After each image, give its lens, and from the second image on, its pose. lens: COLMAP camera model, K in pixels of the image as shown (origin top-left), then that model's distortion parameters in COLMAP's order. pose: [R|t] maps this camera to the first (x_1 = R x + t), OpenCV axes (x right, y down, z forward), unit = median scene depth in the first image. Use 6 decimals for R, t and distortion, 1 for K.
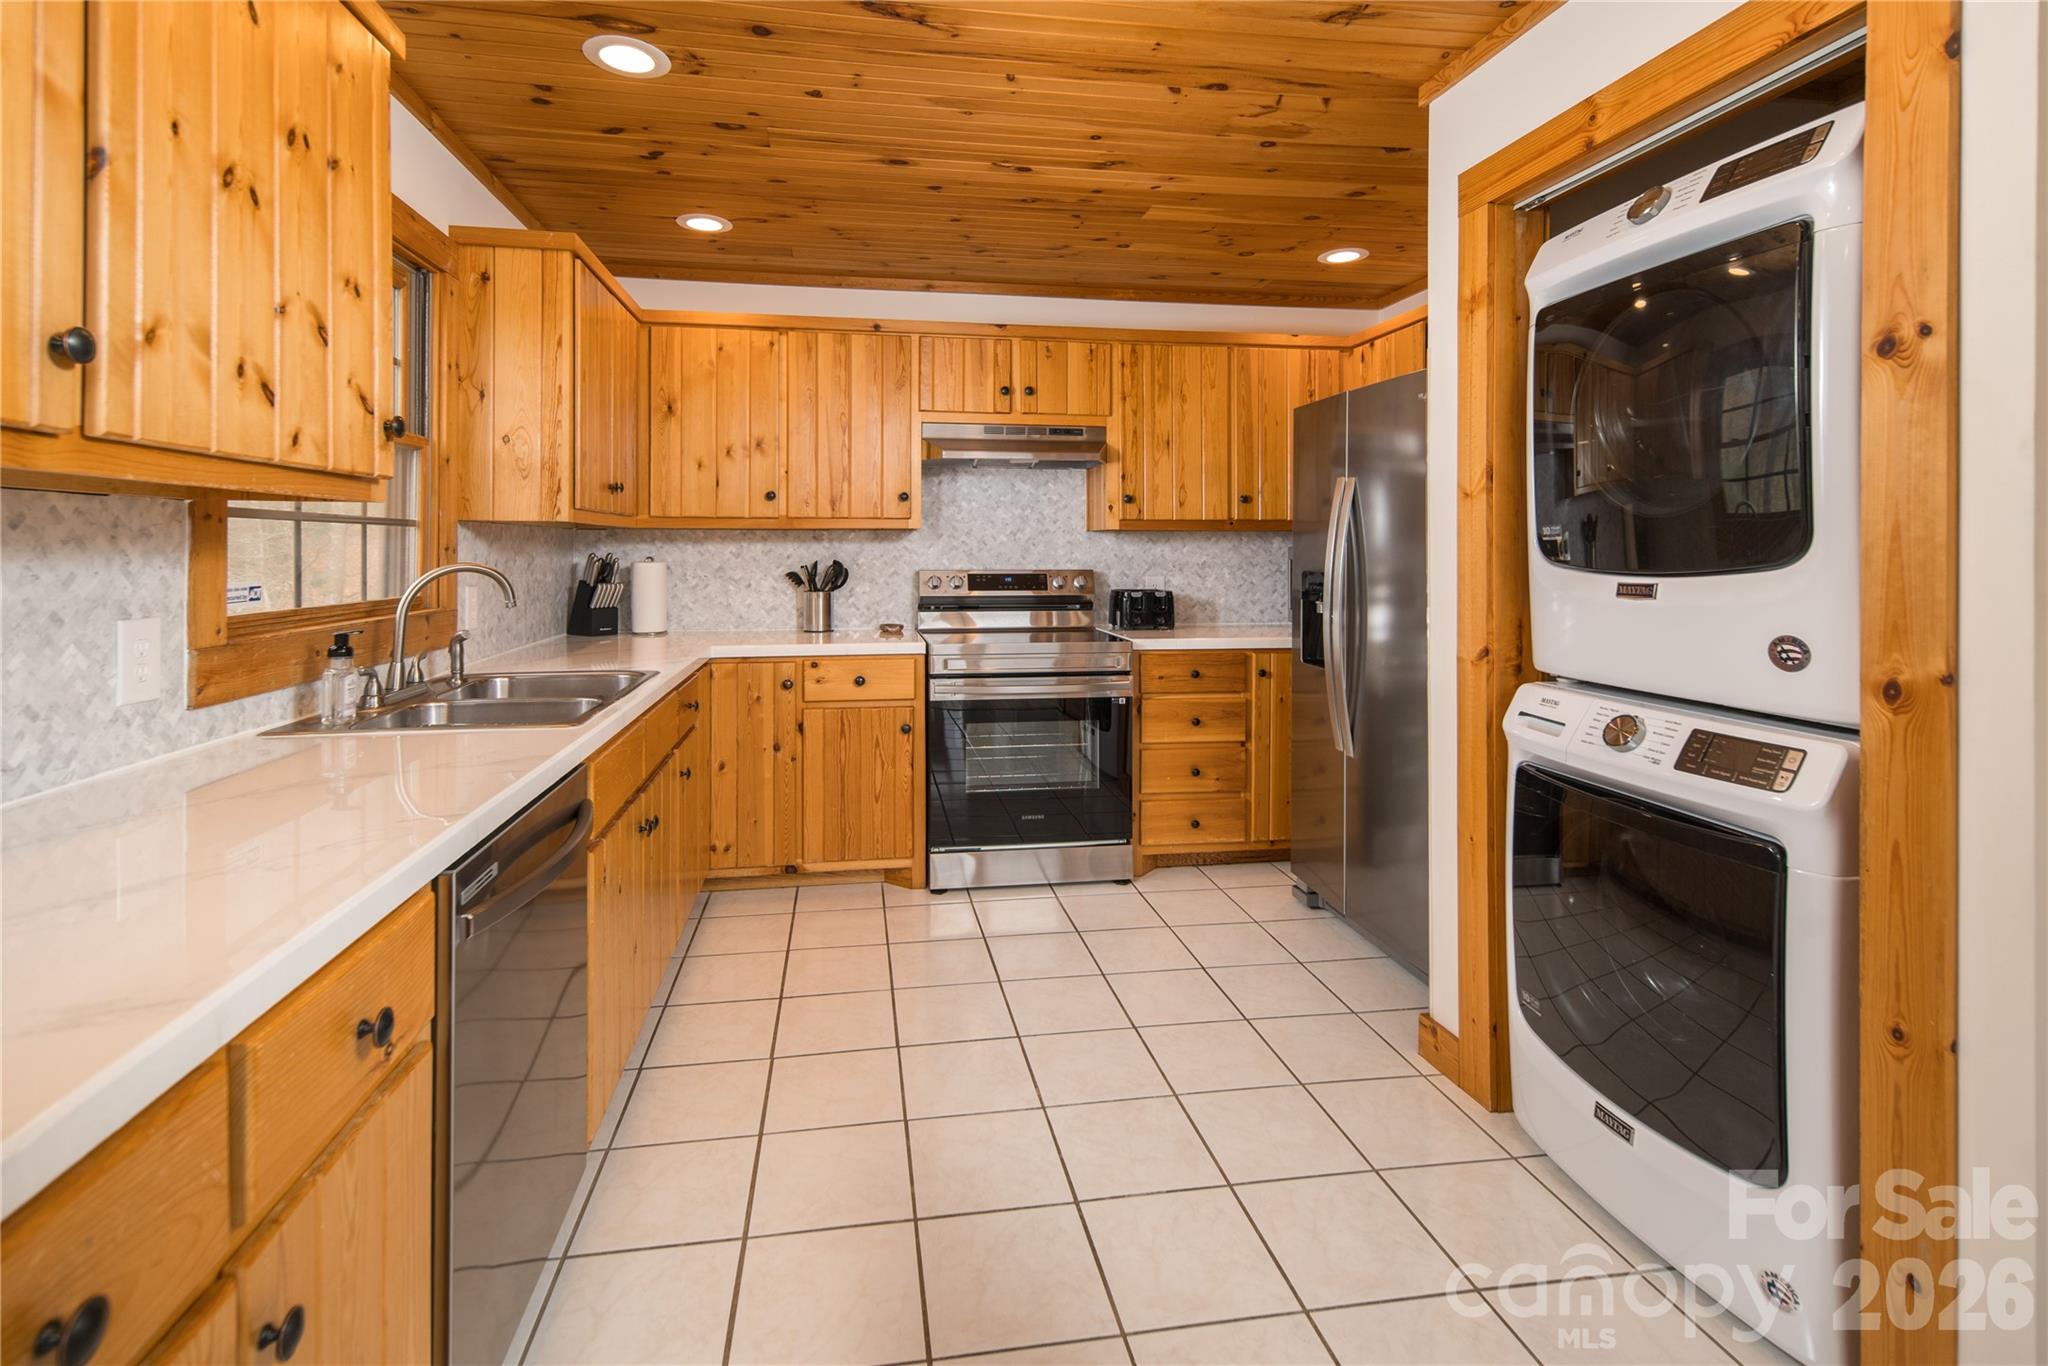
lens RADIAL K [[960.8, 0, 1037.9], [0, 960.8, 549.6], [0, 0, 1]] dist [0.001065, -0.000207]
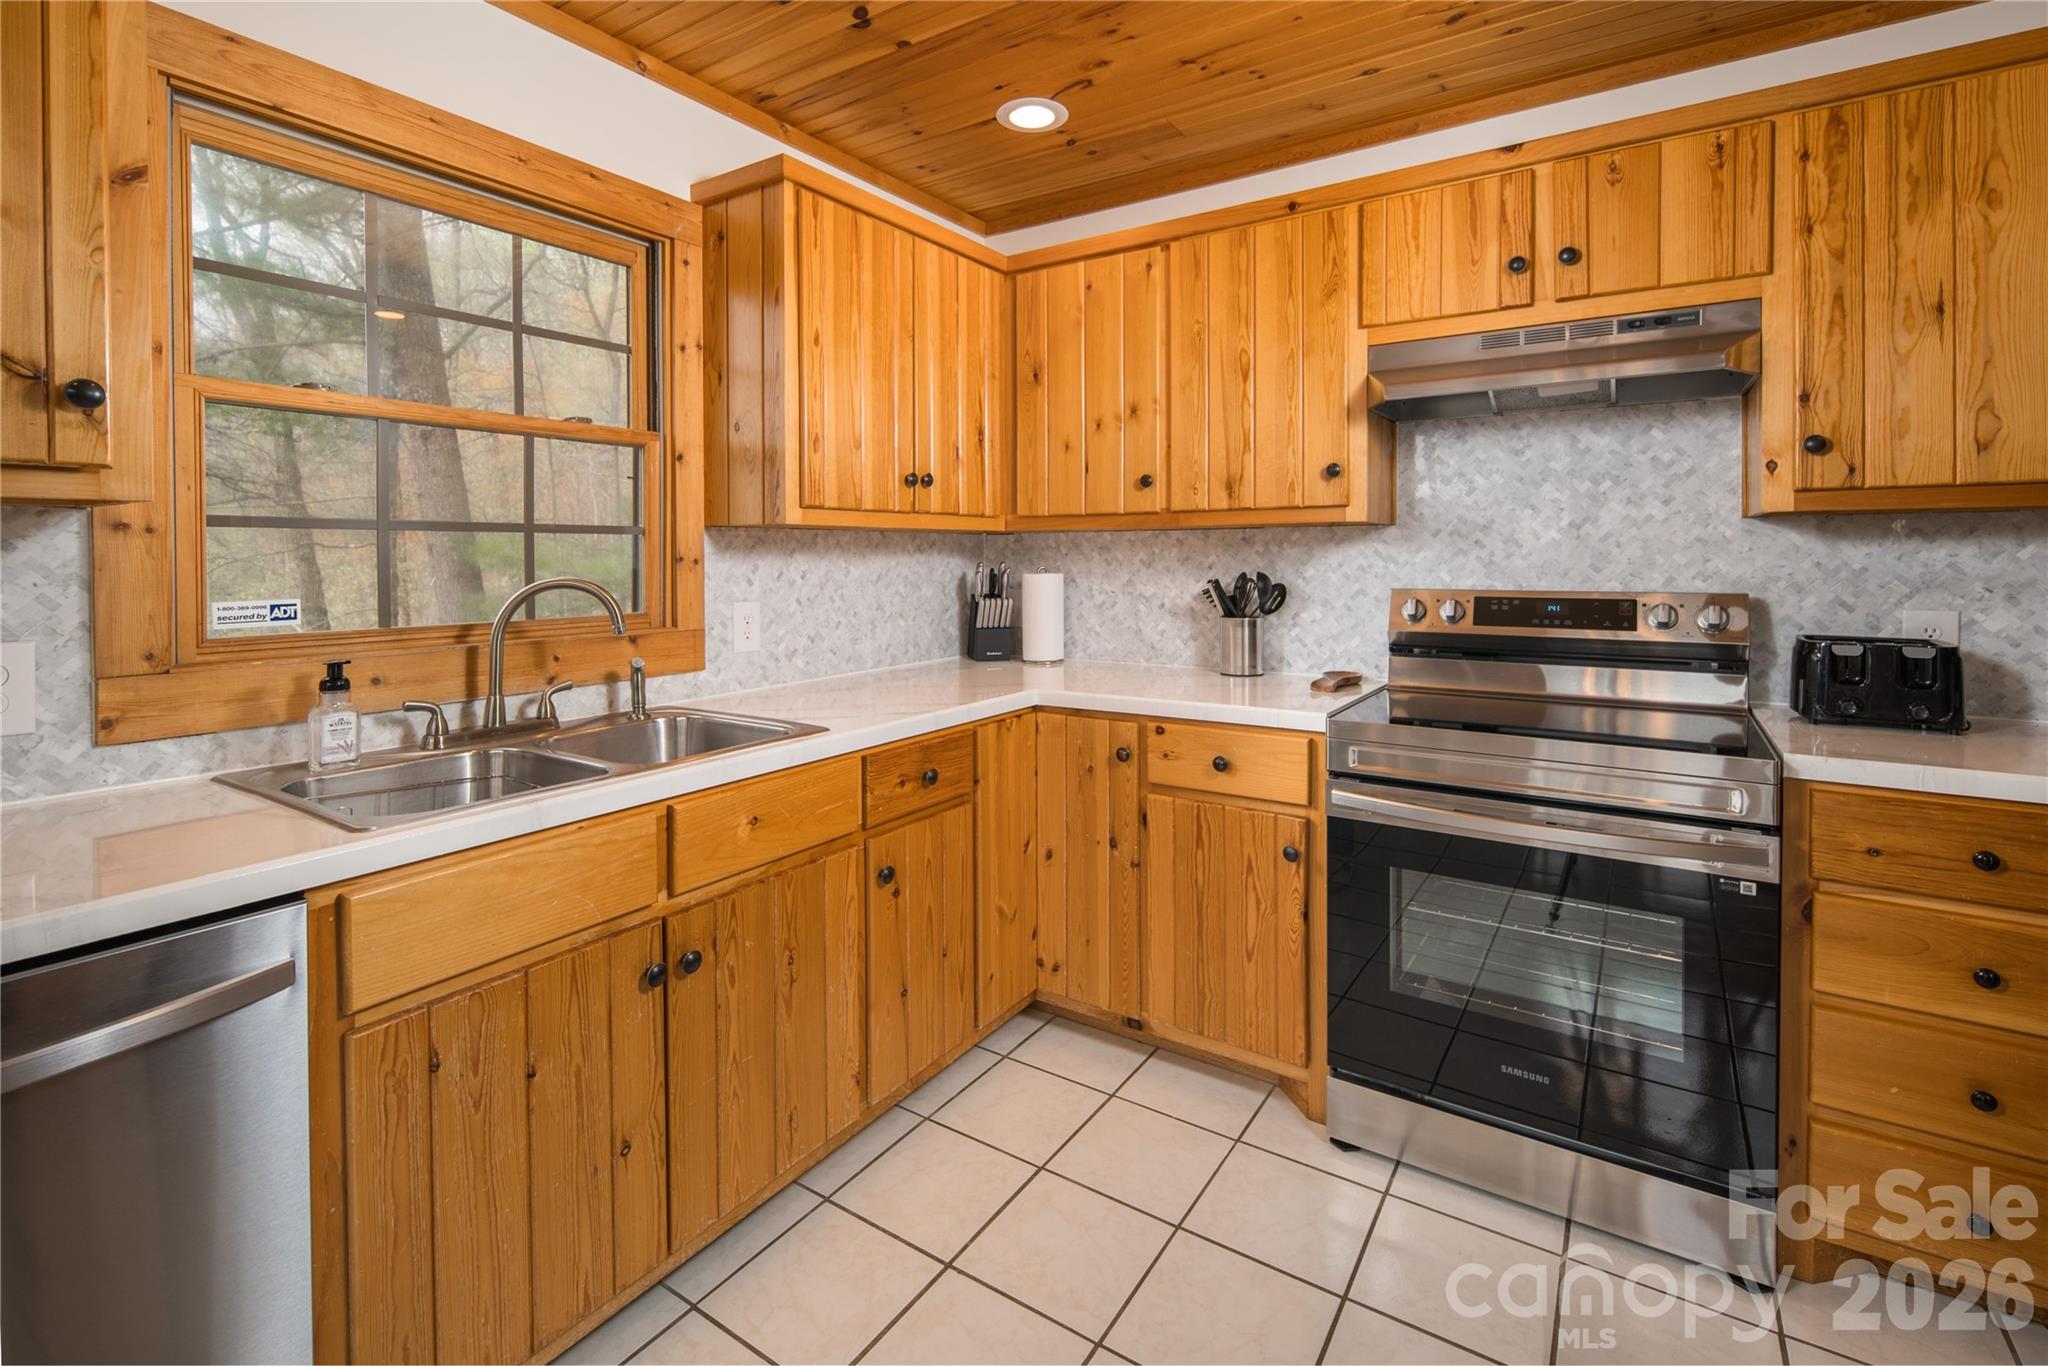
lens RADIAL K [[960.8, 0, 999.0], [0, 960.8, 569.6], [0, 0, 1]] dist [0.001065, -0.000207]
pose [[0.716774, 0.004604, -0.697291, 0.150896], [0.005705, 0.999906, 0.012467, -0.000440], [0.697283, -0.012914, 0.716680, 0.442810]]
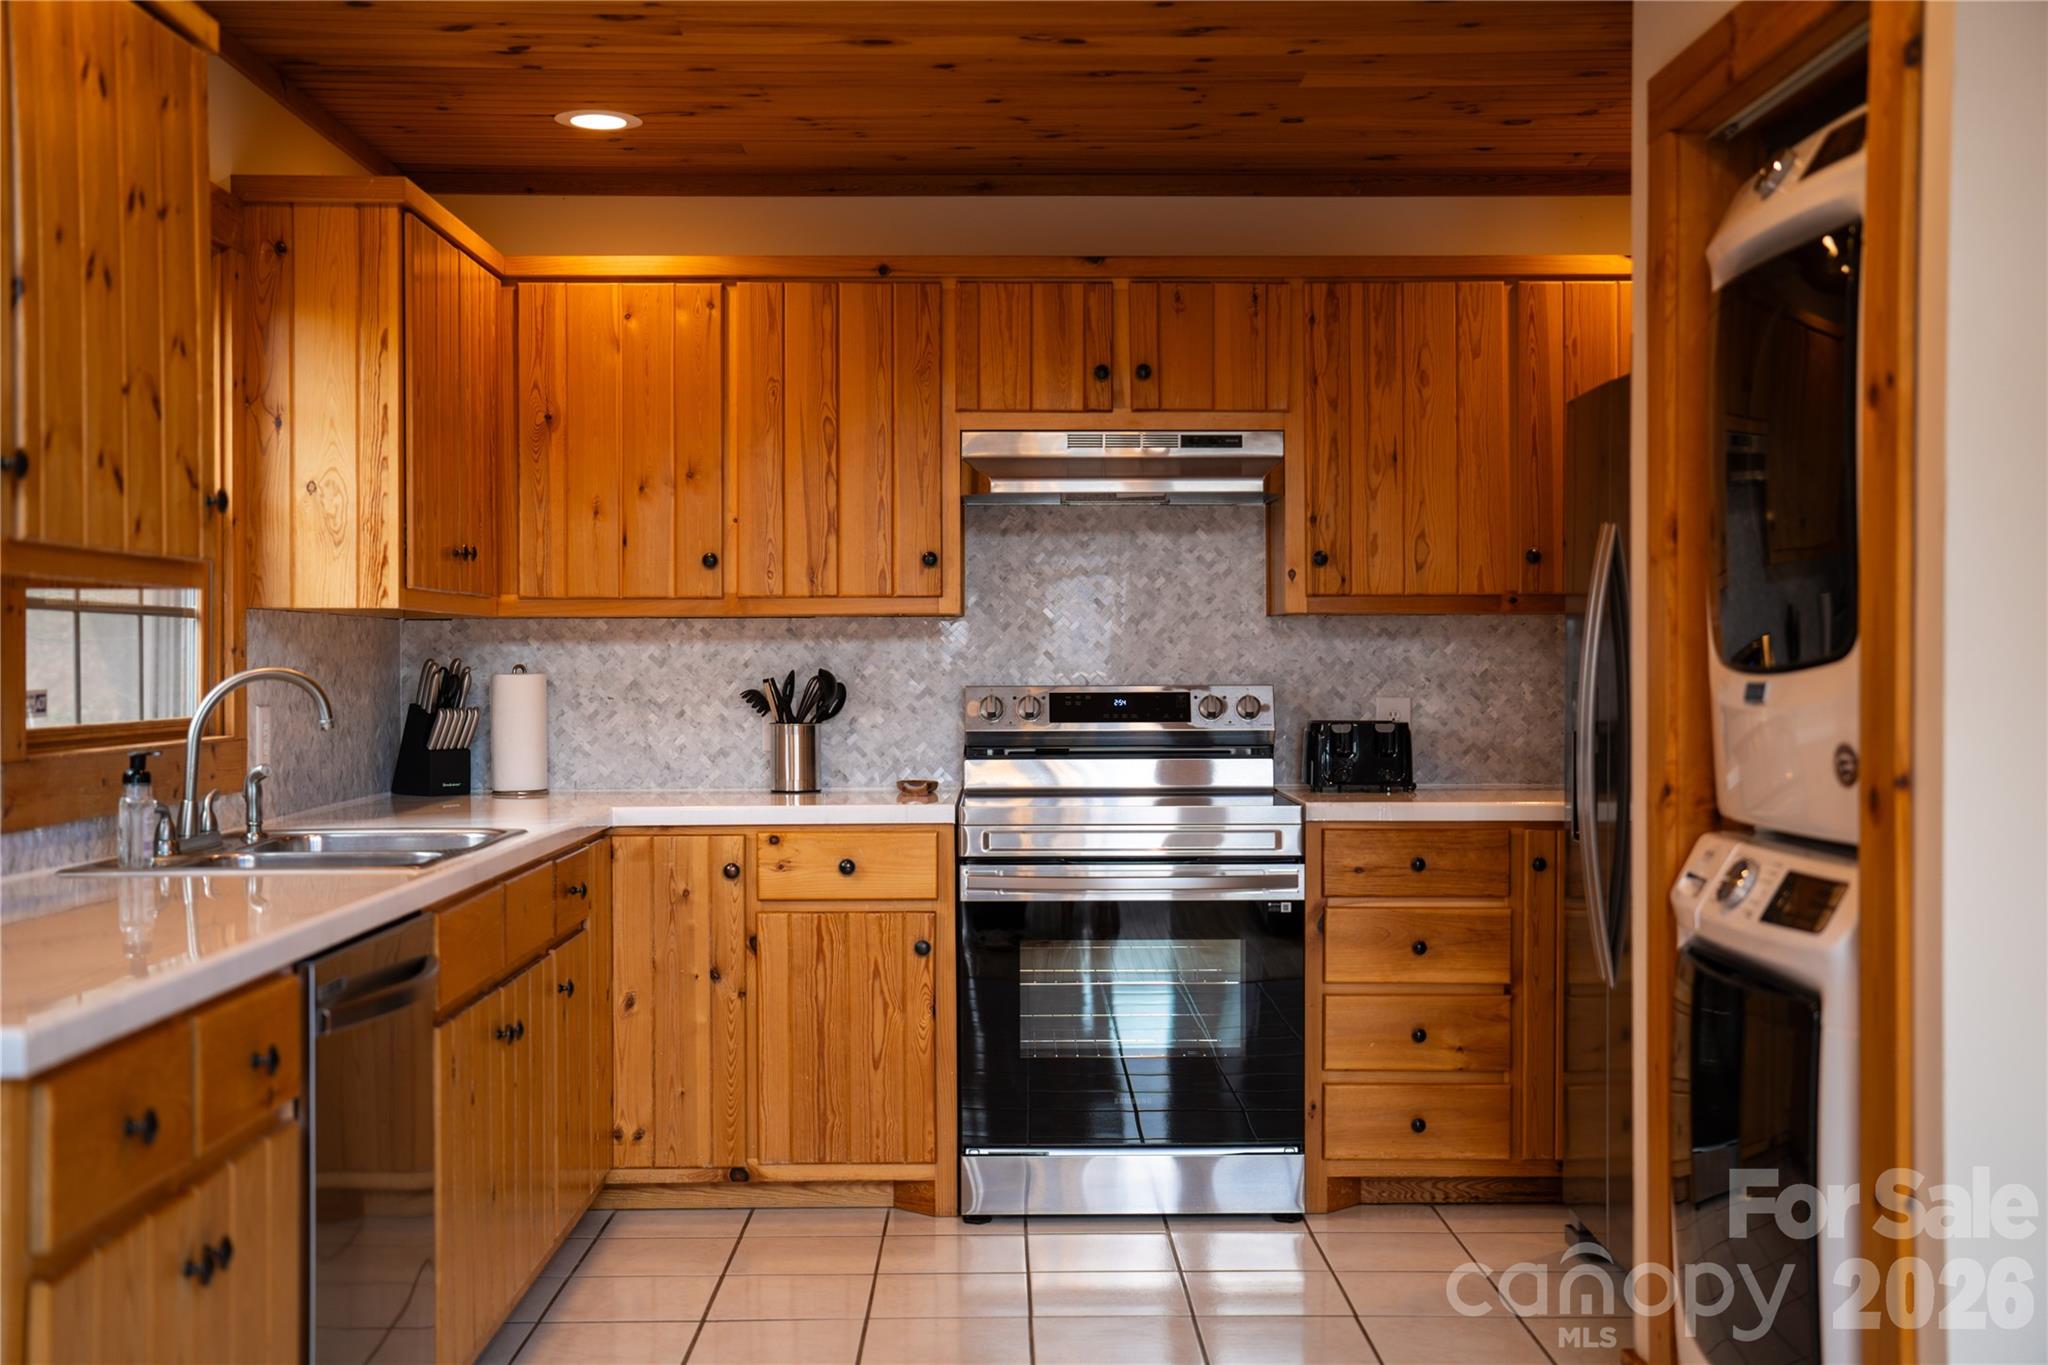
lens RADIAL K [[2303.3, 0, 1022.8], [0, 2303.3, 680.5], [0, 0, 1]] dist [0.010154, 0.000000]
pose [[0.984147, -0.002590, -0.177337, 0.180238], [0.004108, 0.999958, 0.008194, 0.007711], [0.177309, -0.008792, 0.984116, -0.404735]]
